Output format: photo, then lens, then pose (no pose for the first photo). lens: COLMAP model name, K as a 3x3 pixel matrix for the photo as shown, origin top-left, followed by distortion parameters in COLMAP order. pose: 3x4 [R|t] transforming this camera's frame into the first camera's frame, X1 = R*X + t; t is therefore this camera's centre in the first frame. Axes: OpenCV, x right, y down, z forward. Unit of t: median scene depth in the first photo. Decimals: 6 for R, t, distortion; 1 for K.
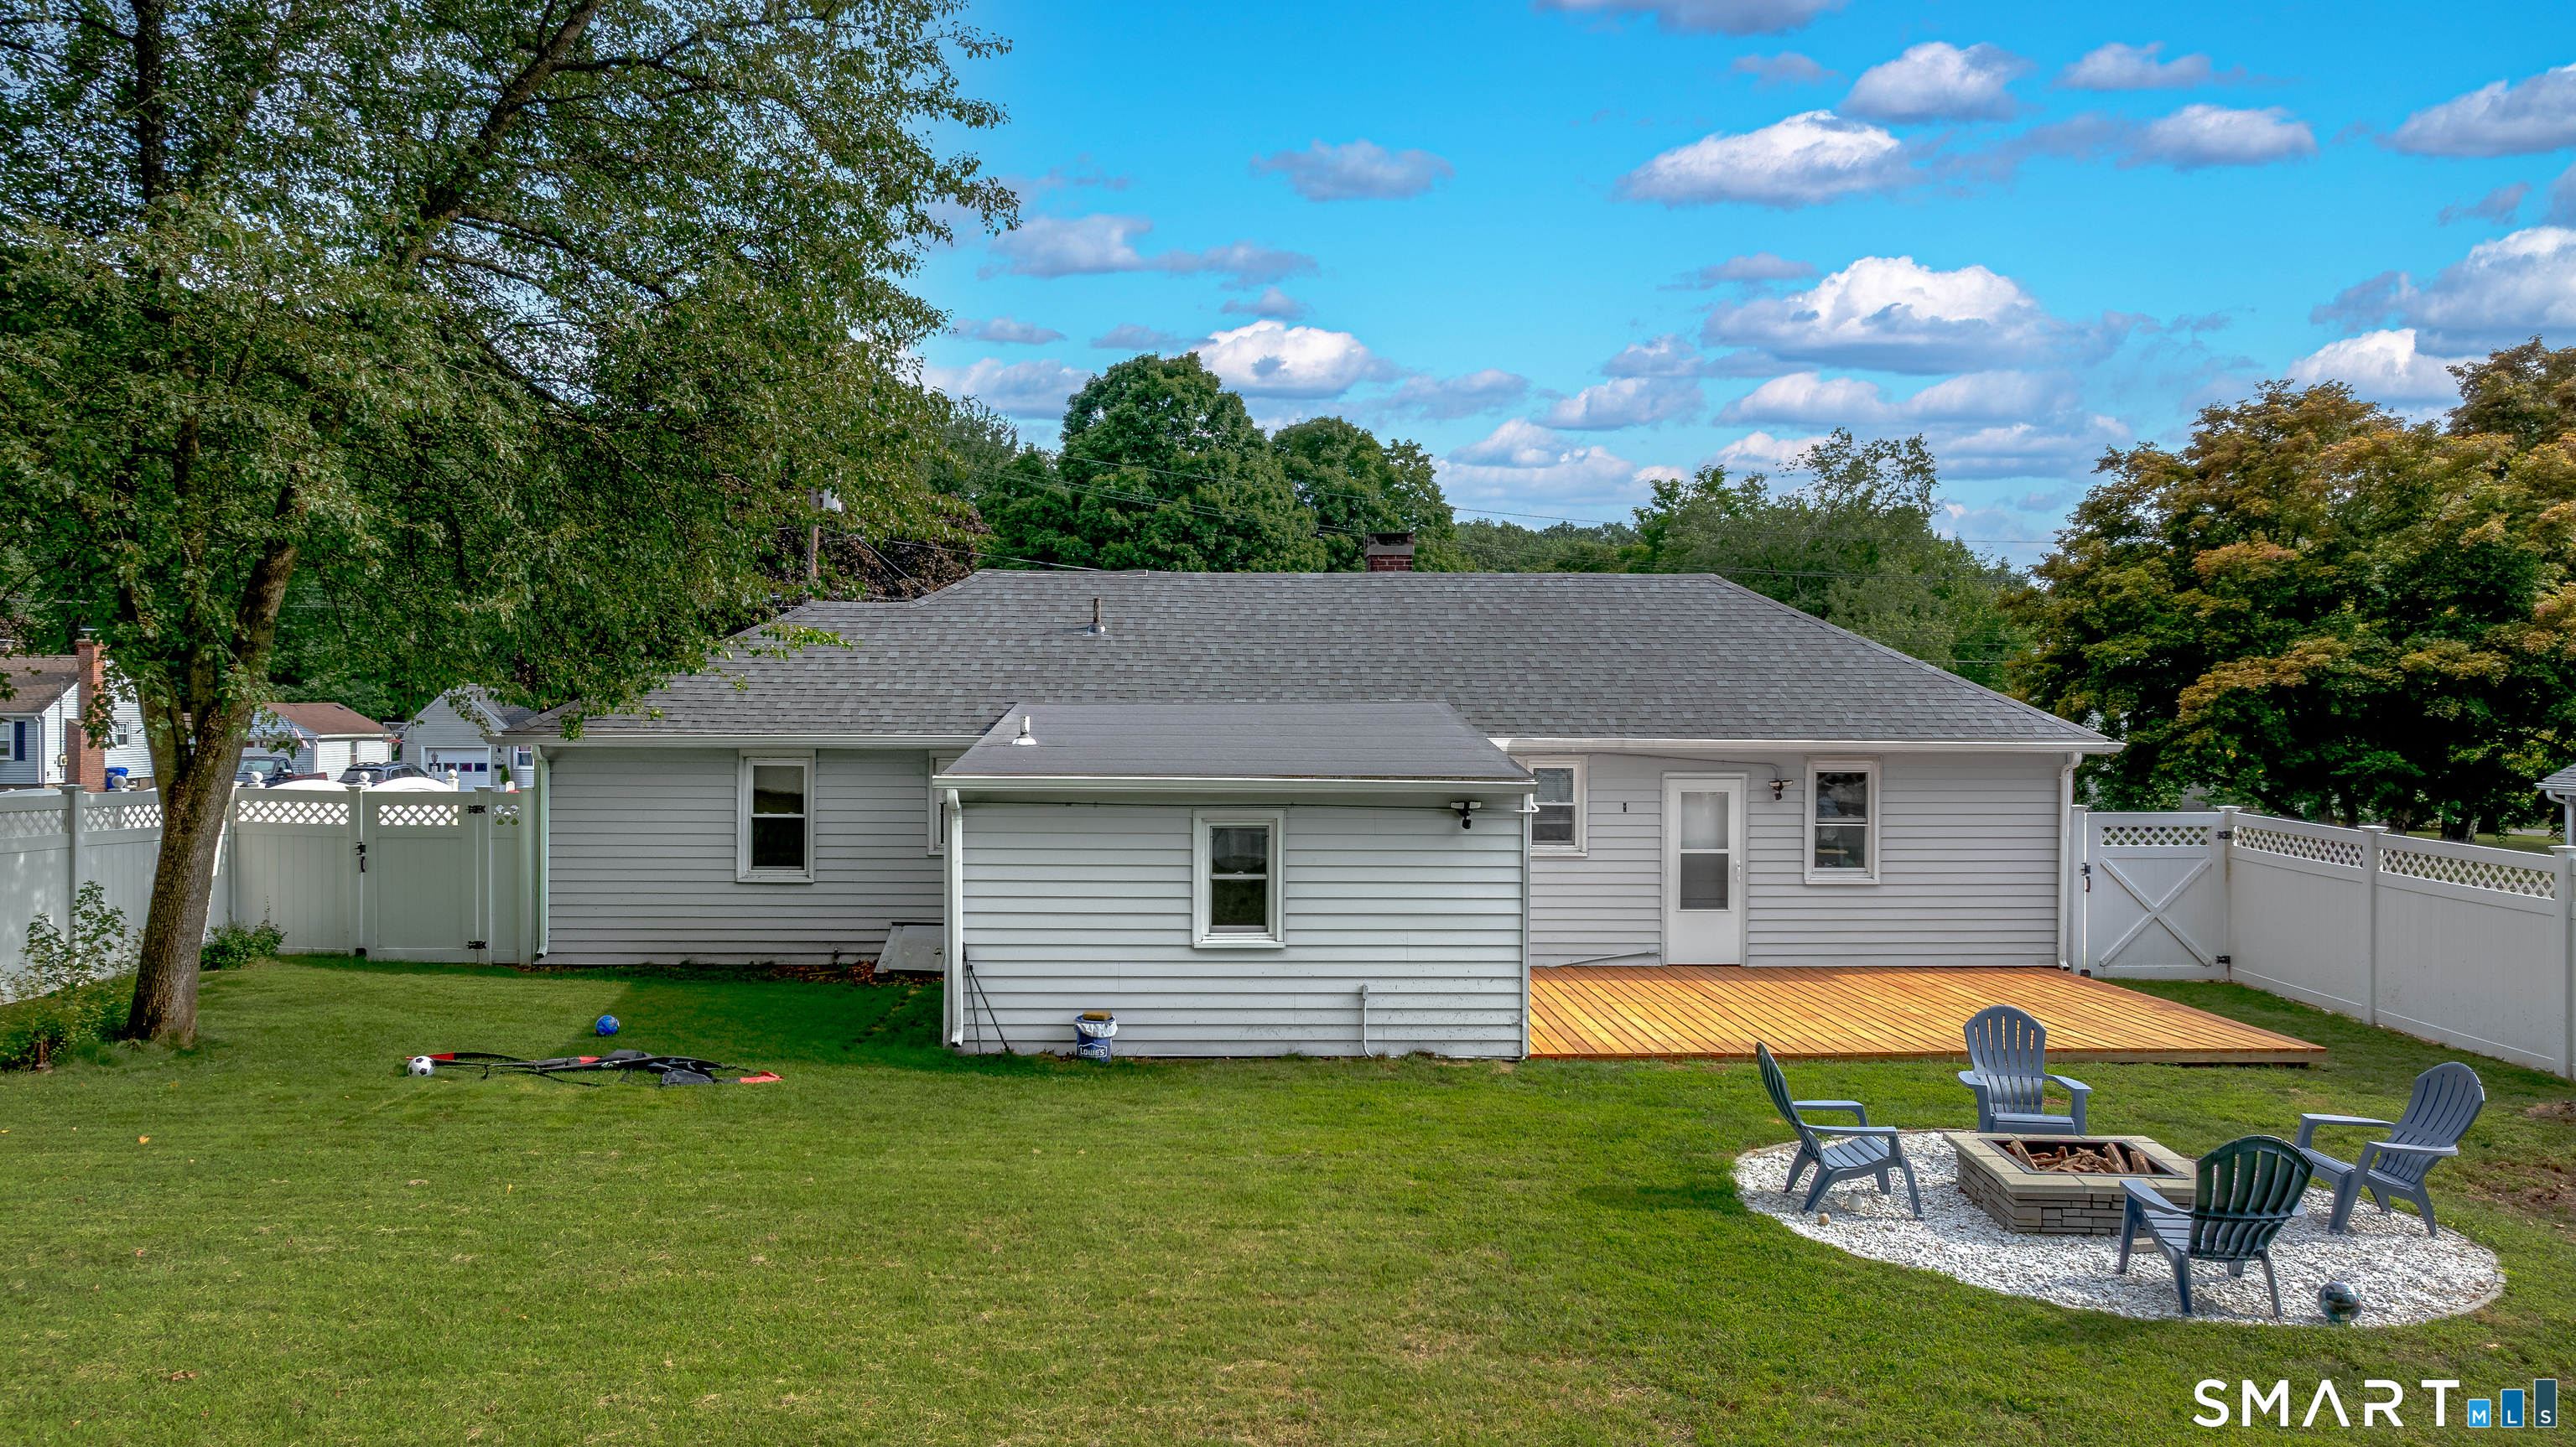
lens RADIAL K [[1803.3, 0, 1289.5], [0, 1803.3, 720.8], [0, 0, 1]] dist [-0.003807, -0.000128]
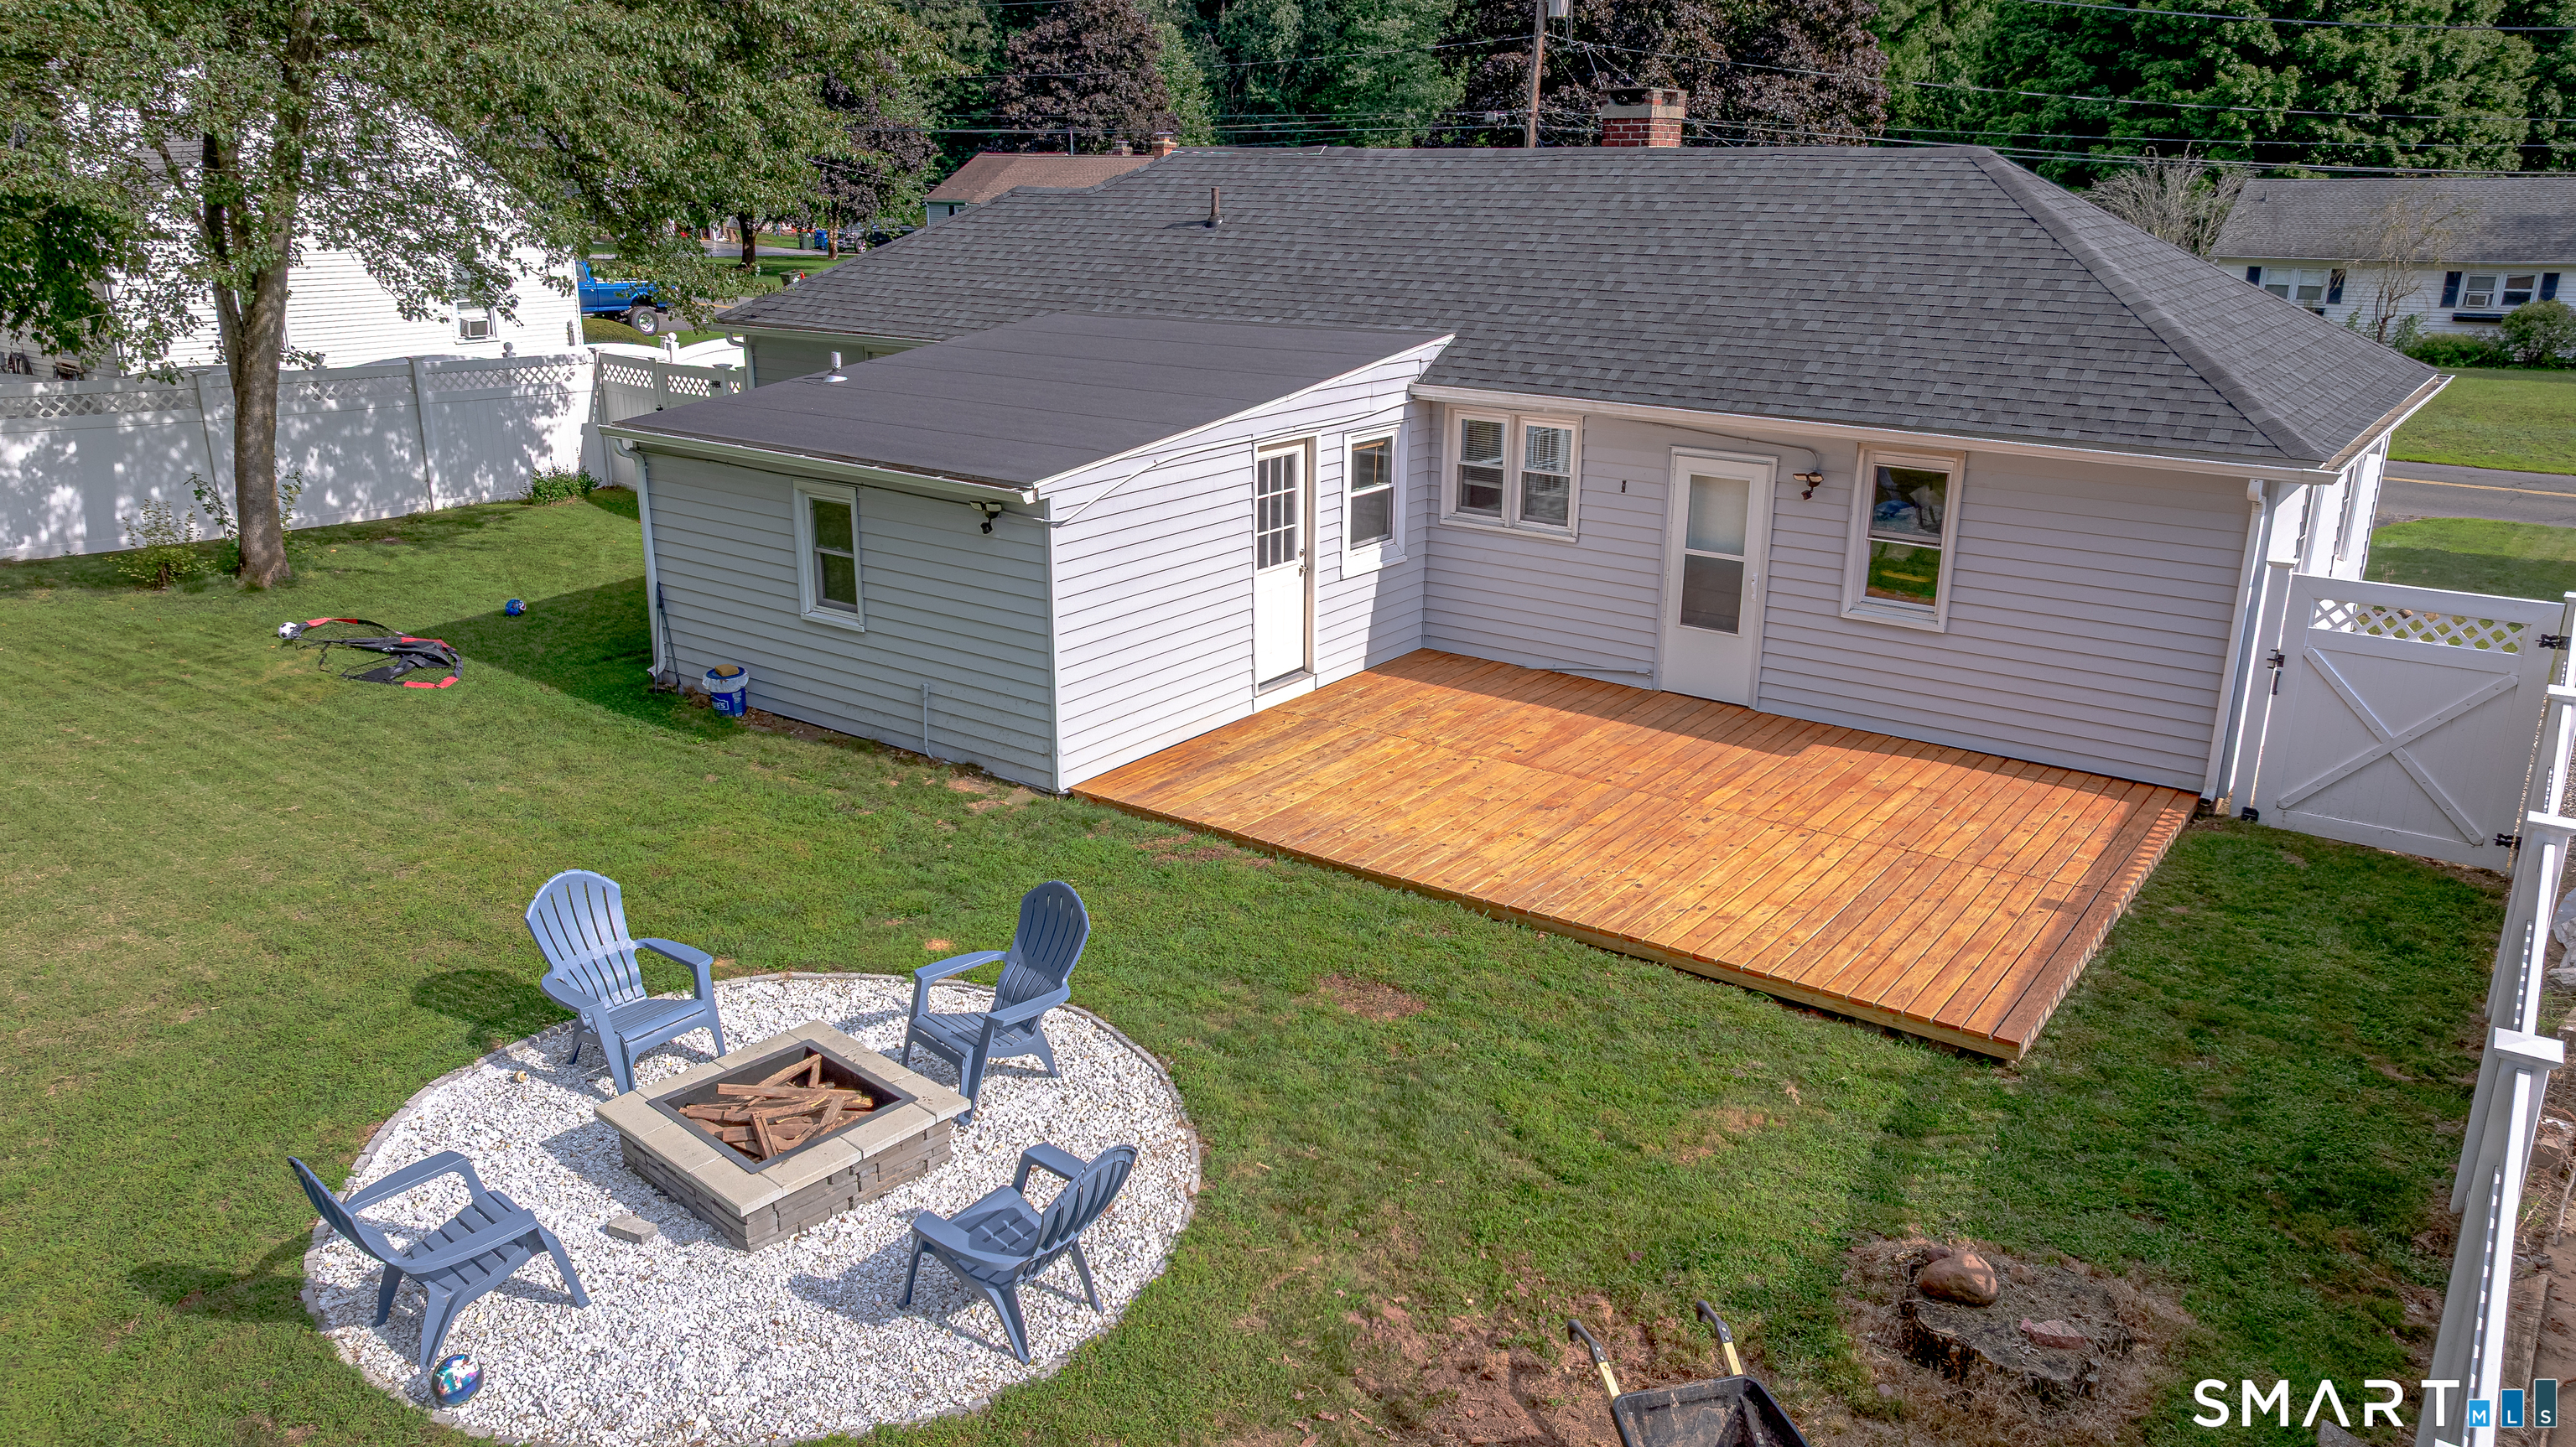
lens RADIAL K [[1803.3, 0, 1287.2], [0, 1803.3, 723.0], [0, 0, 1]] dist [-0.003807, -0.000128]
pose [[0.784479, 0.184552, -0.592058, 0.552867], [-0.006772, 0.957186, 0.289395, -0.078822], [0.620118, -0.223014, 0.752142, 0.300116]]
